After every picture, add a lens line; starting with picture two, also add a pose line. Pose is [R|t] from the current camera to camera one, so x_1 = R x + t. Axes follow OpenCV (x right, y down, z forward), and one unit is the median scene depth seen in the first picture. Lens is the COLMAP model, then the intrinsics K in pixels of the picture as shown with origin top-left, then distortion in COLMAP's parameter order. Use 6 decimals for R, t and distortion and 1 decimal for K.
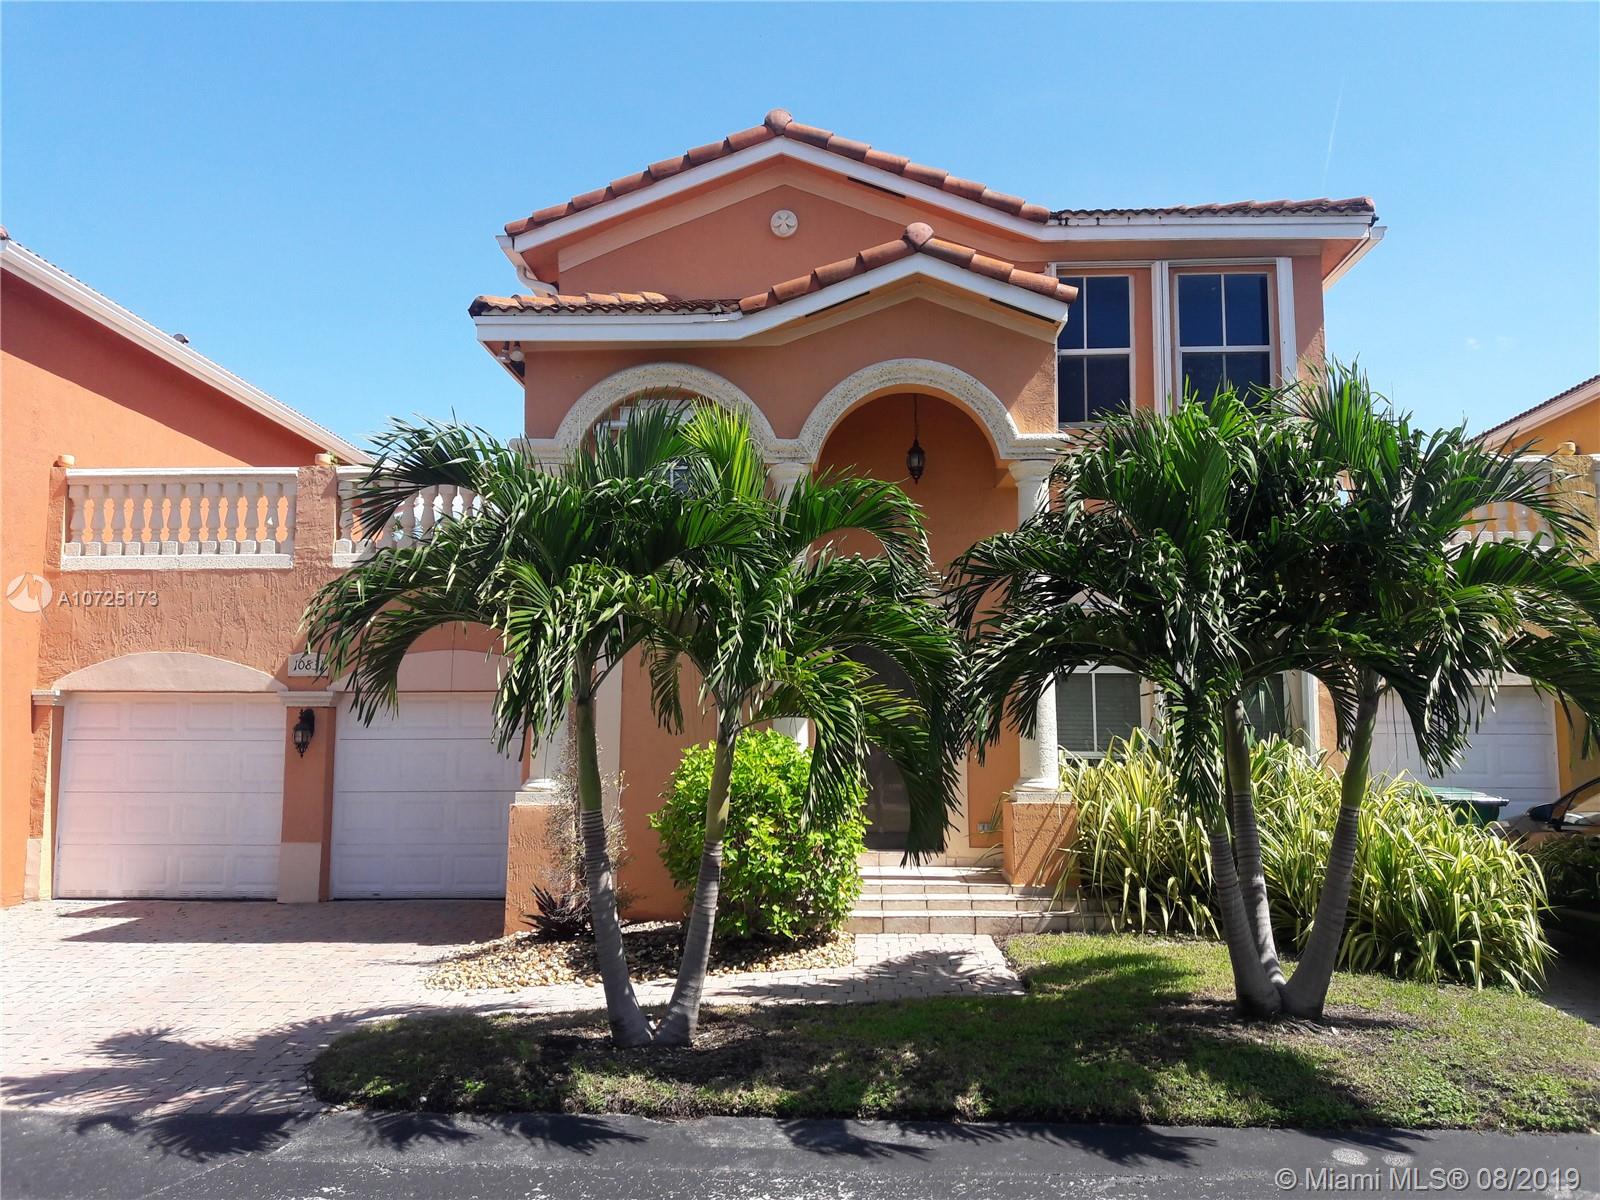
lens RADIAL K [[1315.3, 0, 800.0], [0, 1315.3, 600.0], [0, 0, 1]] dist [-0.002050, -0.002751]
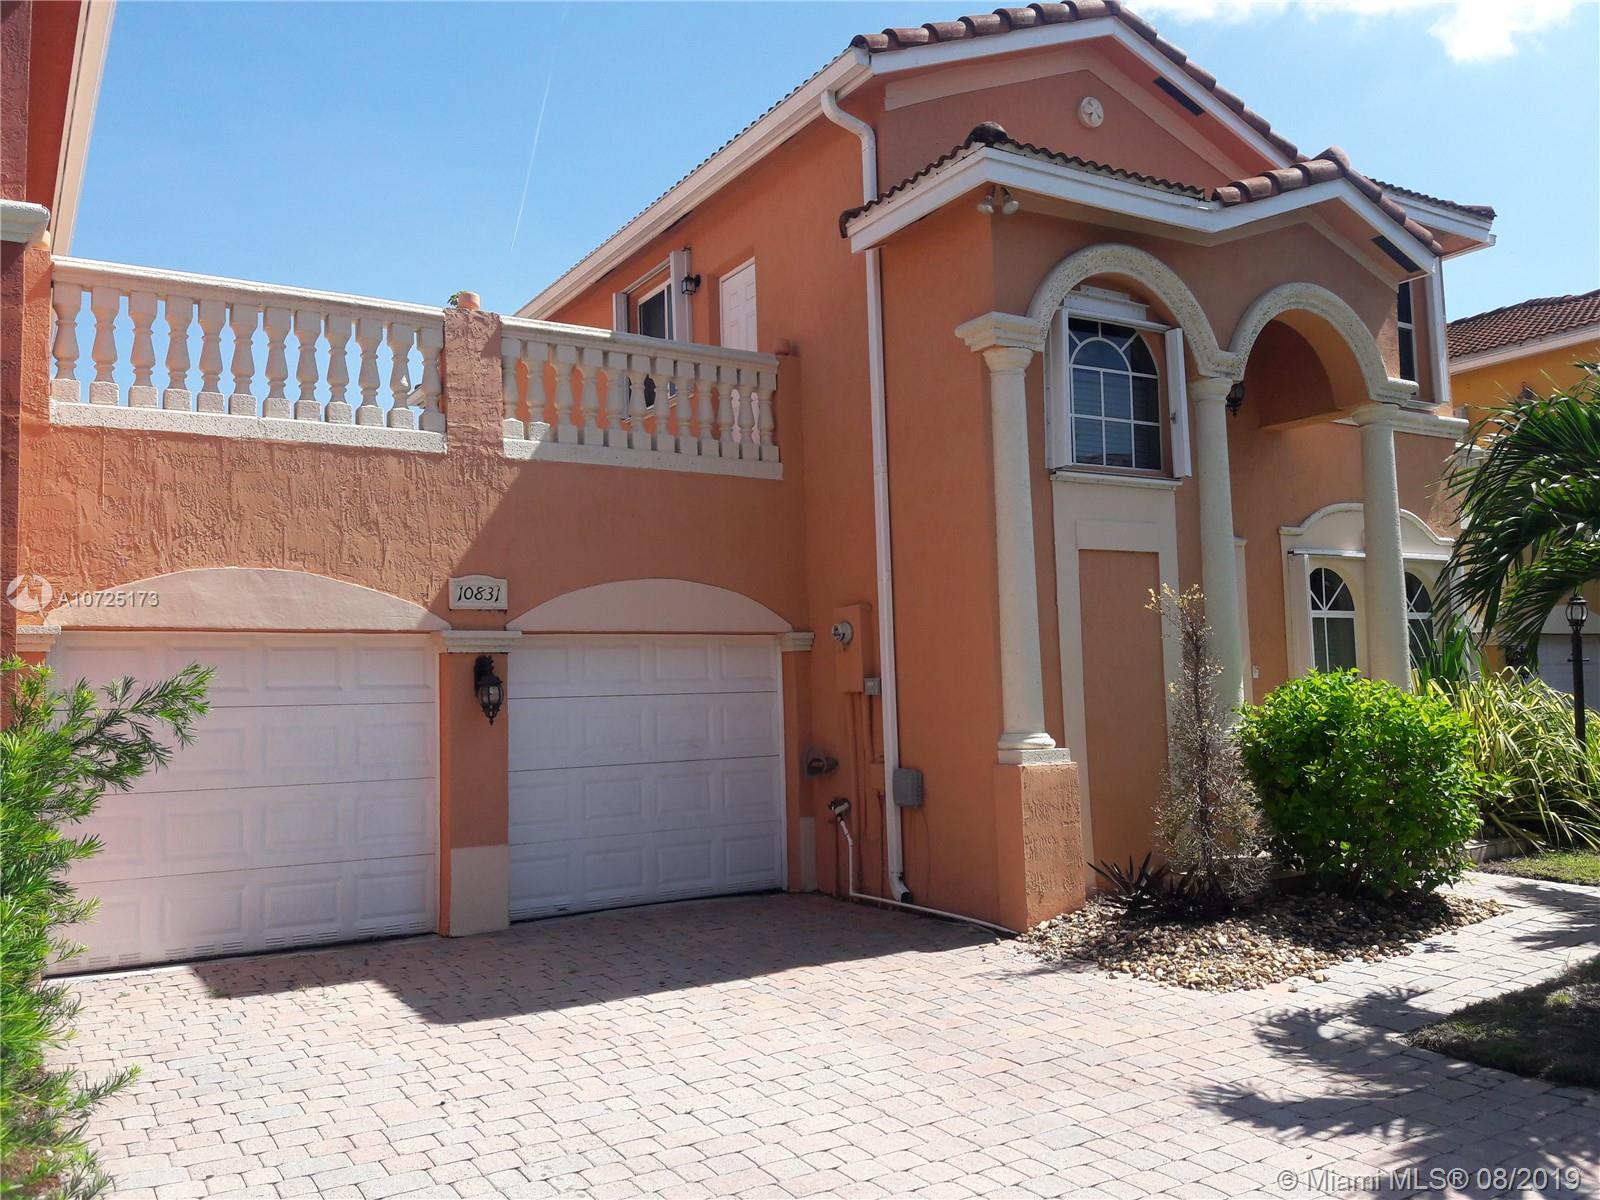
lens RADIAL K [[1287.7, 0, 800.0], [0, 1287.7, 600.0], [0, 0, 1]] dist [0.125799, -0.303315]
pose [[0.835686, 0.020835, 0.548813, -0.606984], [-0.032735, 0.999393, 0.011906, 0.038946], [-0.548232, -0.027915, 0.835861, 0.326597]]
